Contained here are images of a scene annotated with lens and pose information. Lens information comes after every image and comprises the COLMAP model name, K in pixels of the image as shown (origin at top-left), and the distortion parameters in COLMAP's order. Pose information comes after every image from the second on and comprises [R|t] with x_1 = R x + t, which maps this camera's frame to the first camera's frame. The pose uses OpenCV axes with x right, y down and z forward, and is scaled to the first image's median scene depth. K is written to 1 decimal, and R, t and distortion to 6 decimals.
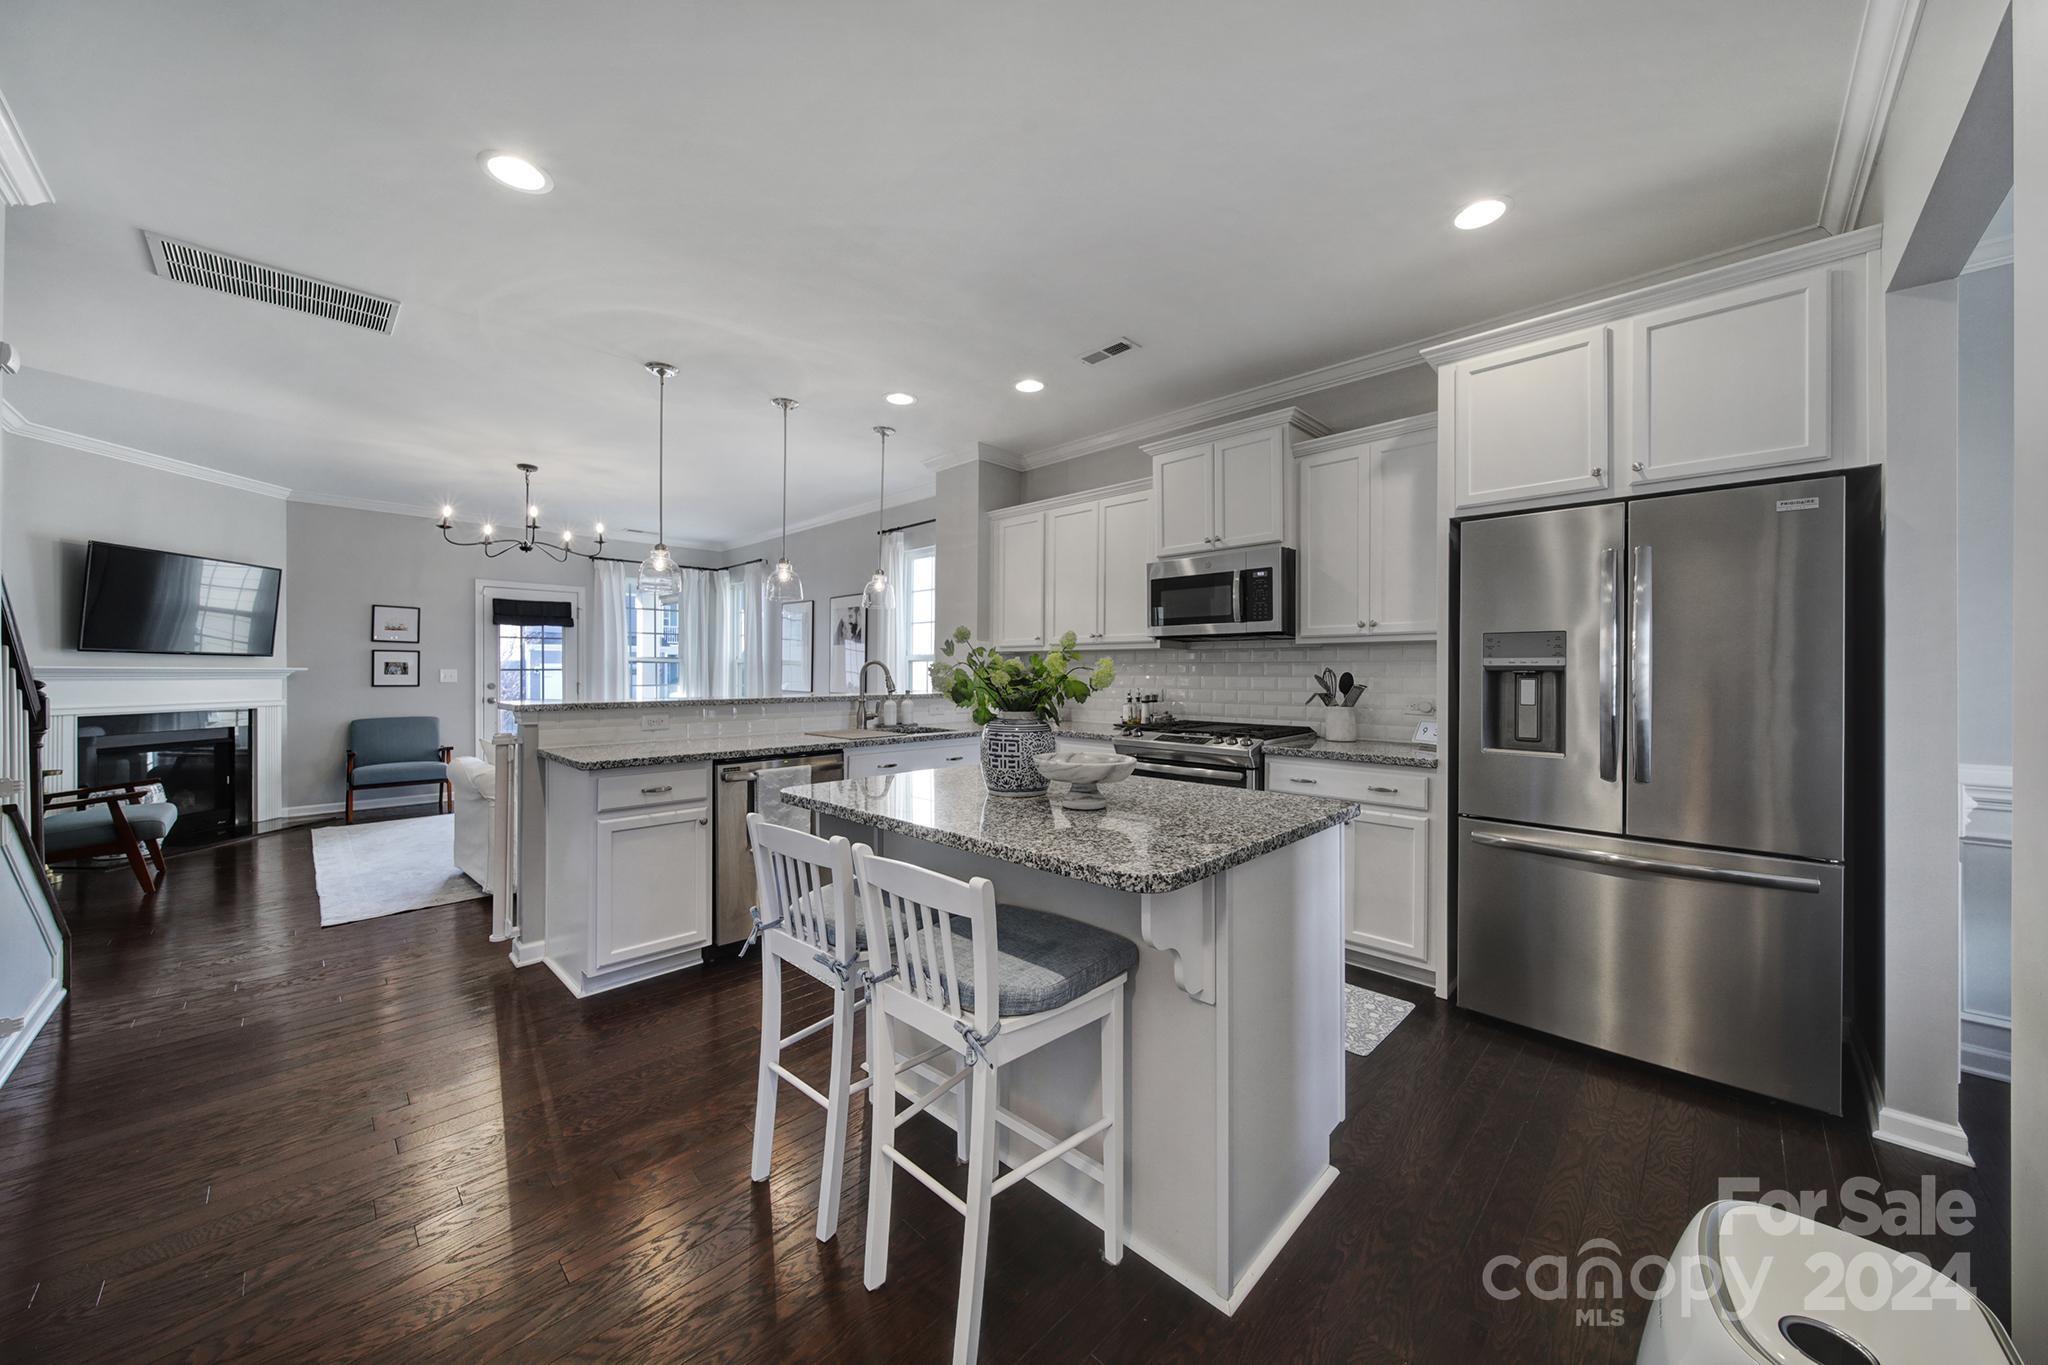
lens RADIAL K [[718.5, 0, 1019.4], [0, 718.5, 671.5], [0, 0, 1]] dist [-0.000140, -0.000151]
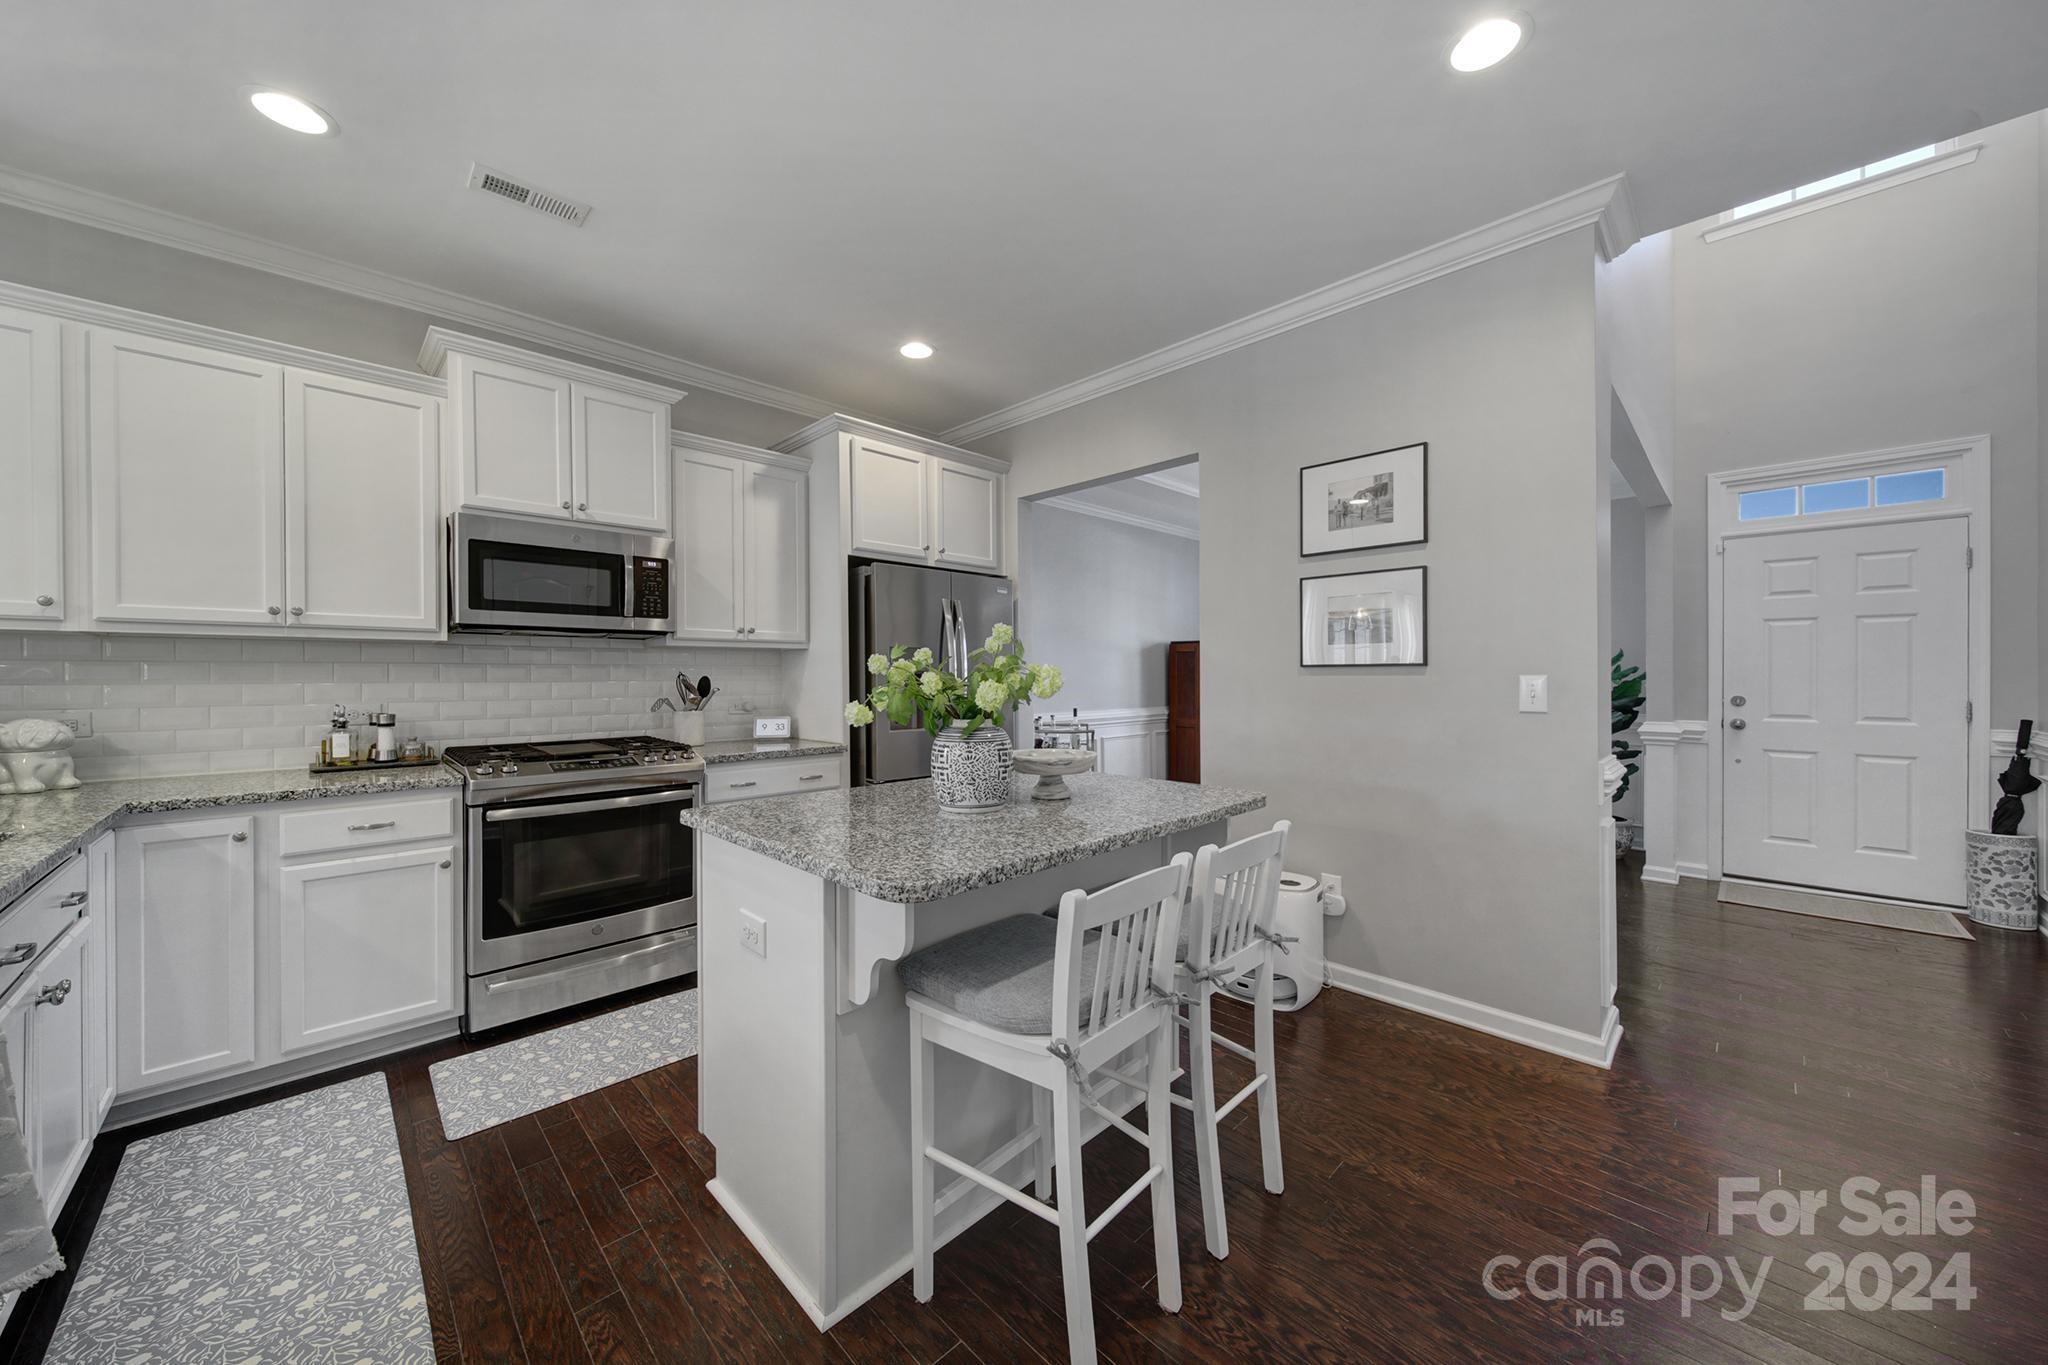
lens RADIAL K [[718.5, 0, 1019.4], [0, 718.5, 671.5], [0, 0, 1]] dist [-0.000140, -0.000151]
pose [[0.023374, 0.002050, 0.999725, -0.388814], [0.003074, 0.999993, -0.002122, -0.001176], [-0.999722, 0.003123, 0.023367, 0.389883]]
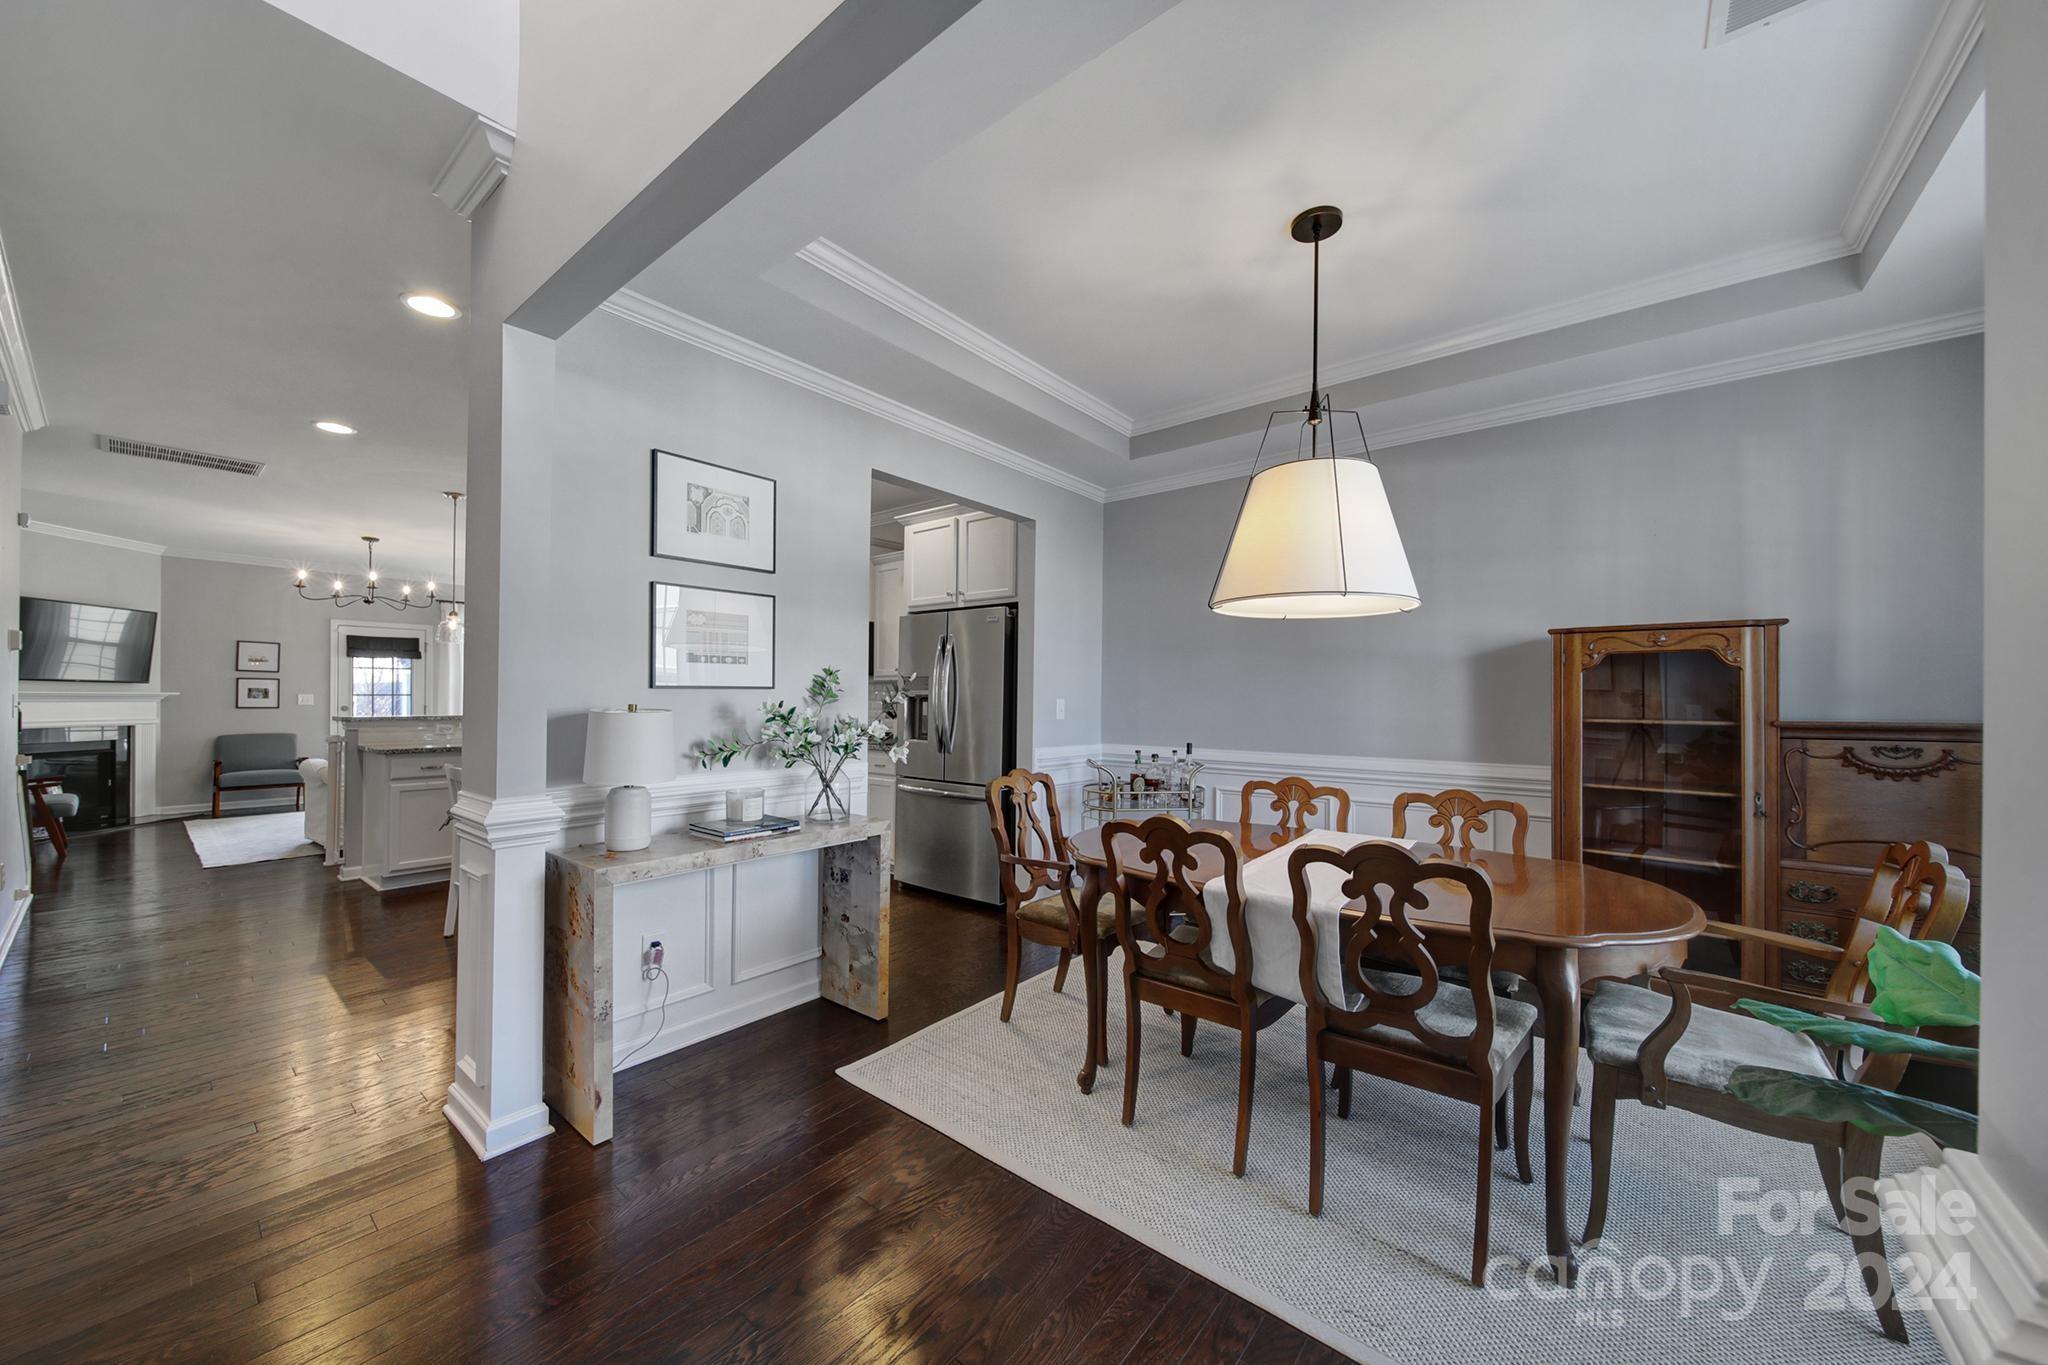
lens RADIAL K [[735.7, 0, 1026.9], [0, 735.7, 693.6], [0, 0, 1]] dist [0.000689, 0.000017]
pose [[0.995540, 0.003251, 0.094282, 0.424150], [-0.002774, 0.999983, -0.005187, -0.001126], [-0.094297, 0.004902, 0.995532, -0.496980]]
